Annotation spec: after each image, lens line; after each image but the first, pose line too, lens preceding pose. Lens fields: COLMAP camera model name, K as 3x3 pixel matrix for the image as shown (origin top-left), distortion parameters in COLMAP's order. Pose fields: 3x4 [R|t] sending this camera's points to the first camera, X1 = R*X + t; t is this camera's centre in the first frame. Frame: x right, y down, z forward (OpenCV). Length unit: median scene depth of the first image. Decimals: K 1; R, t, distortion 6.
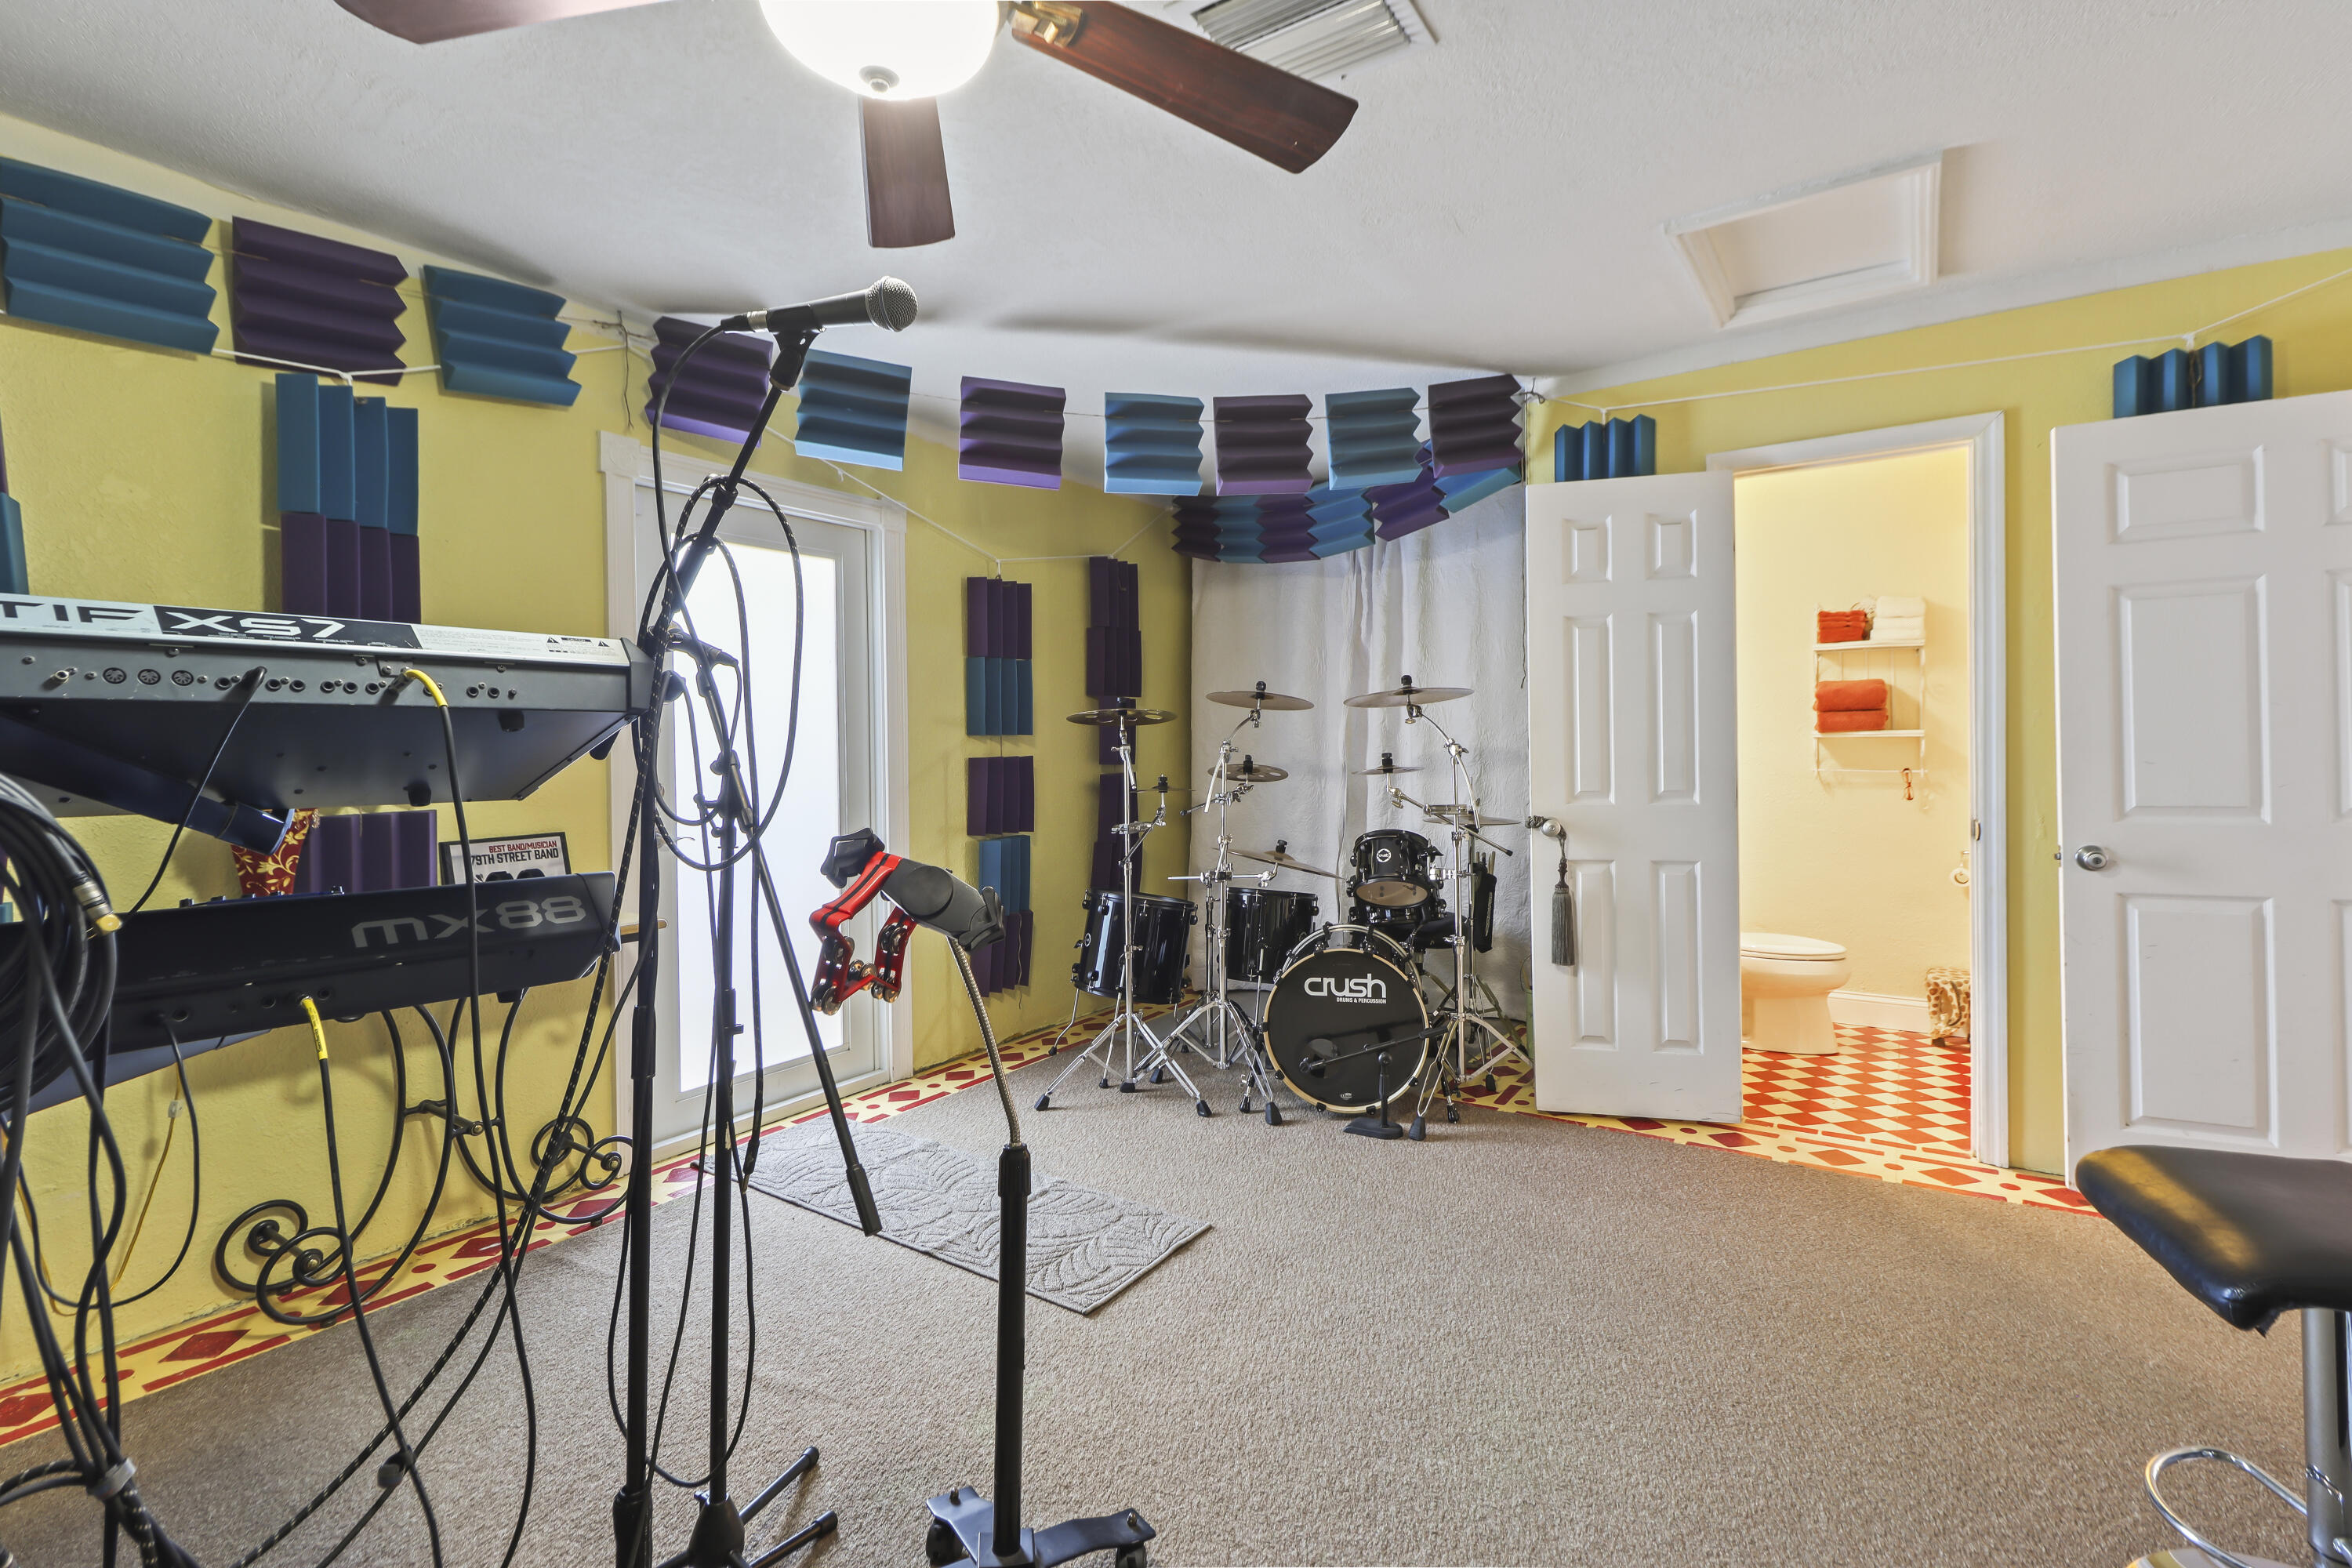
lens RADIAL K [[1071.5, 0, 1190.3], [0, 1071.5, 745.5], [0, 0, 1]] dist [0.011869, -0.008563]
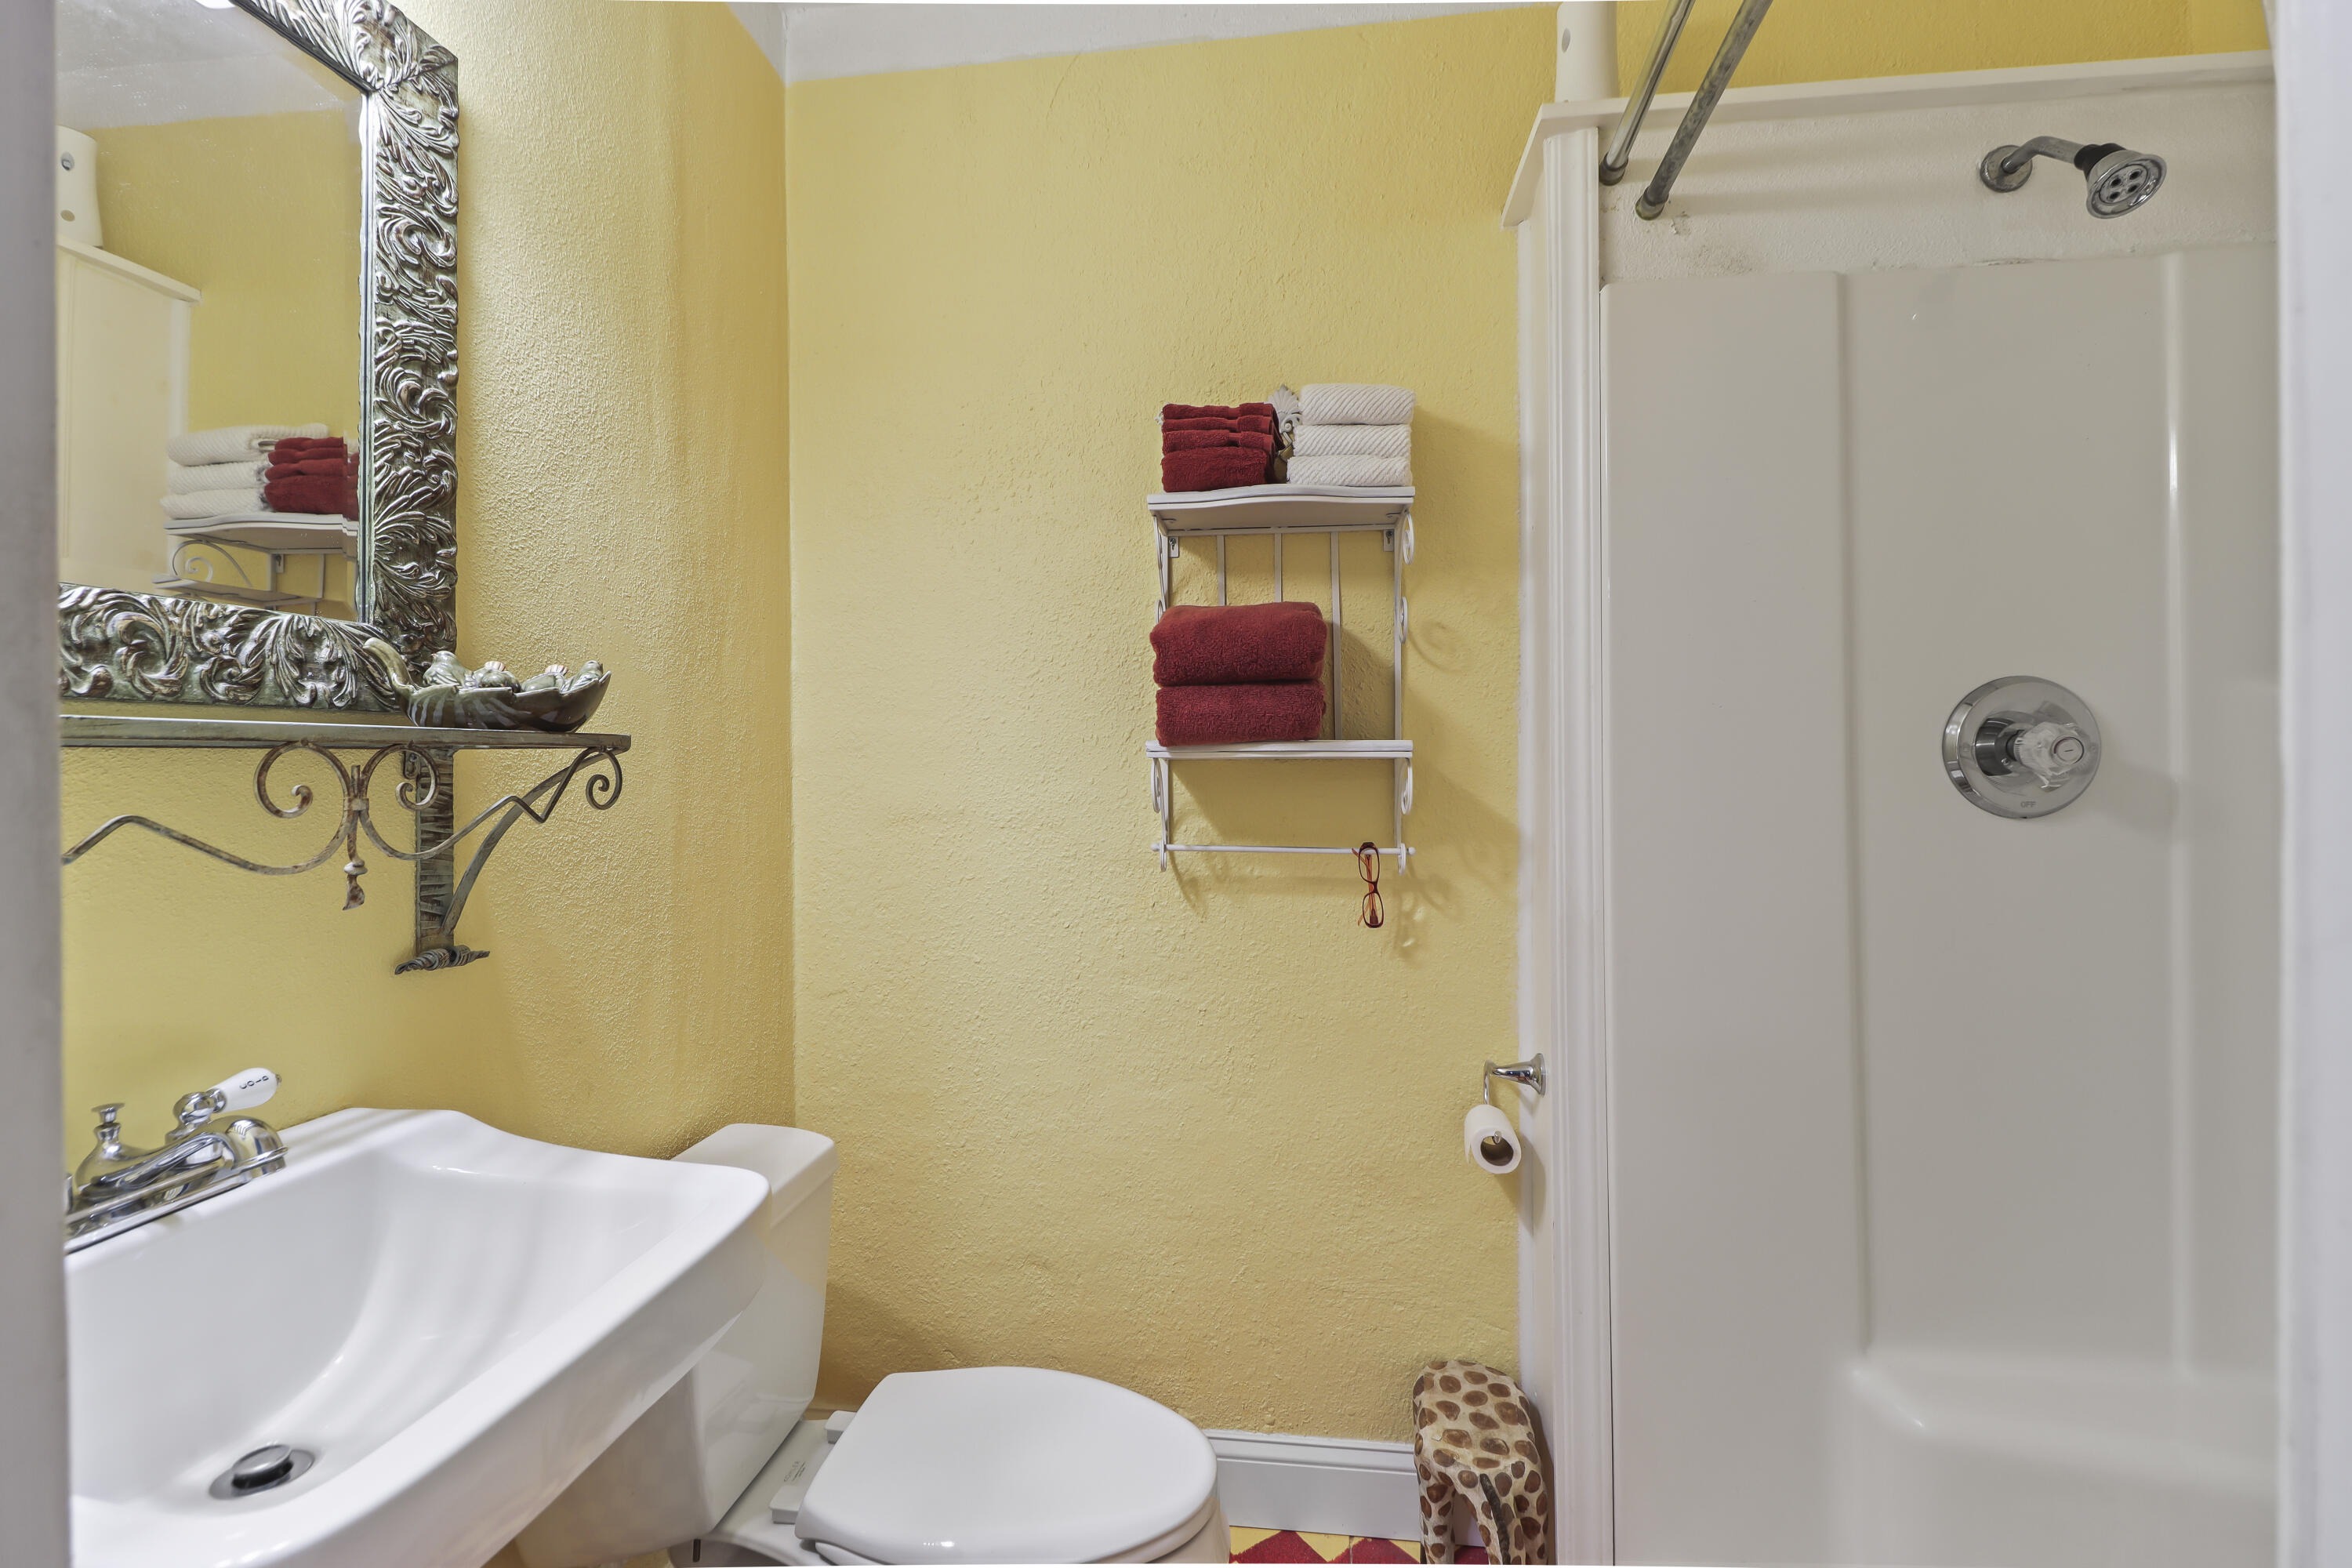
lens RADIAL K [[1071.5, 0, 1170.4], [0, 1071.5, 767.3], [0, 0, 1]] dist [0.011869, -0.008563]
pose [[0.903155, 0.001987, 0.429310, 0.439518], [-0.003504, 0.999990, 0.002742, -0.005946], [-0.429301, -0.003980, 0.903153, 0.686121]]
